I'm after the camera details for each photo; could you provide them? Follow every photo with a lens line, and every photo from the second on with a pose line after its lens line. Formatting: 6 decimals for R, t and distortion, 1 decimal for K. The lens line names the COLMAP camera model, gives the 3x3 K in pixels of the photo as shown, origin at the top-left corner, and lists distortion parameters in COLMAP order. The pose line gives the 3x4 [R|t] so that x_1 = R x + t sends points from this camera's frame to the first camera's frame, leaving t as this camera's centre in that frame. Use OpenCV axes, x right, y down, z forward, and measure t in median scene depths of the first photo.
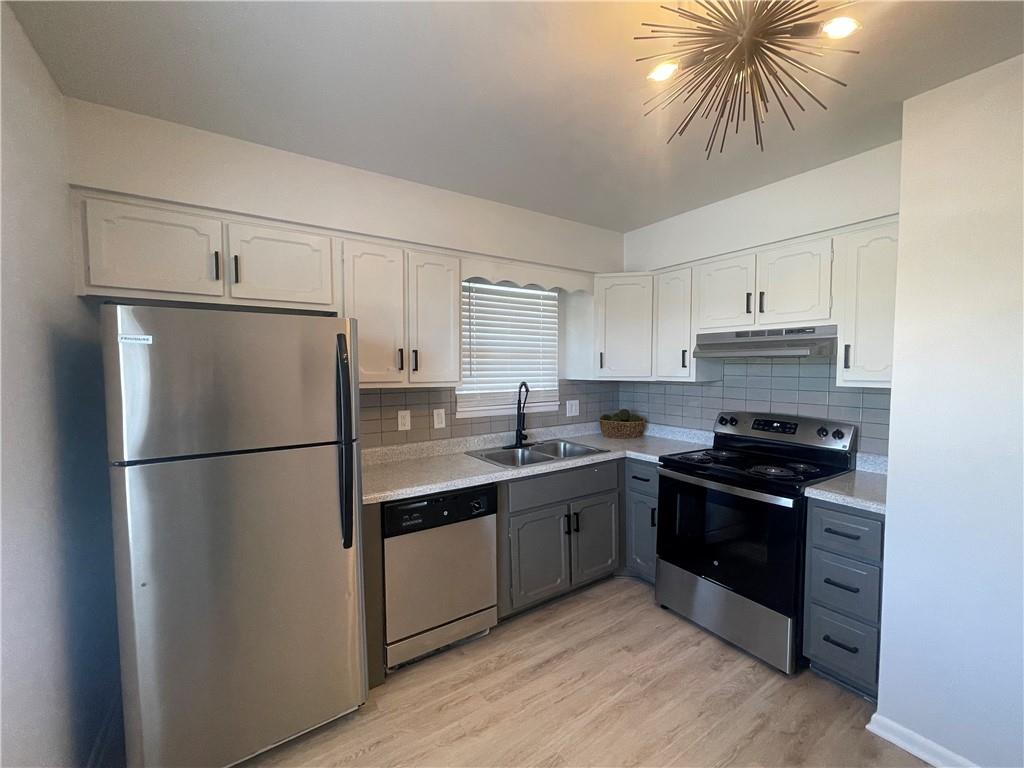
lens RADIAL K [[418.0, 0, 507.7], [0, 418.0, 386.5], [0, 0, 1]] dist [0.000612, 0.000395]
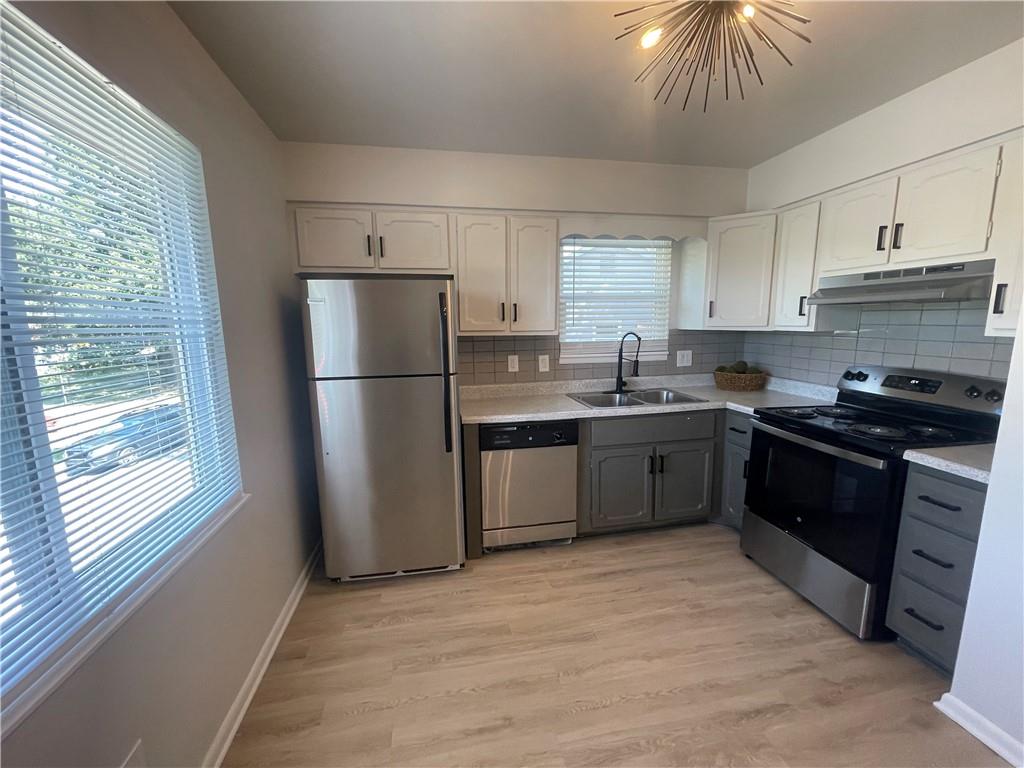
lens RADIAL K [[409.8, 0, 512.0], [0, 409.8, 384.0], [0, 0, 1]] dist [0.000435, -0.000009]
pose [[0.923214, 0.050839, -0.380908, 0.209338], [-0.009303, 0.993877, 0.110104, 0.011175], [0.384174, -0.098106, 0.918034, -0.087338]]
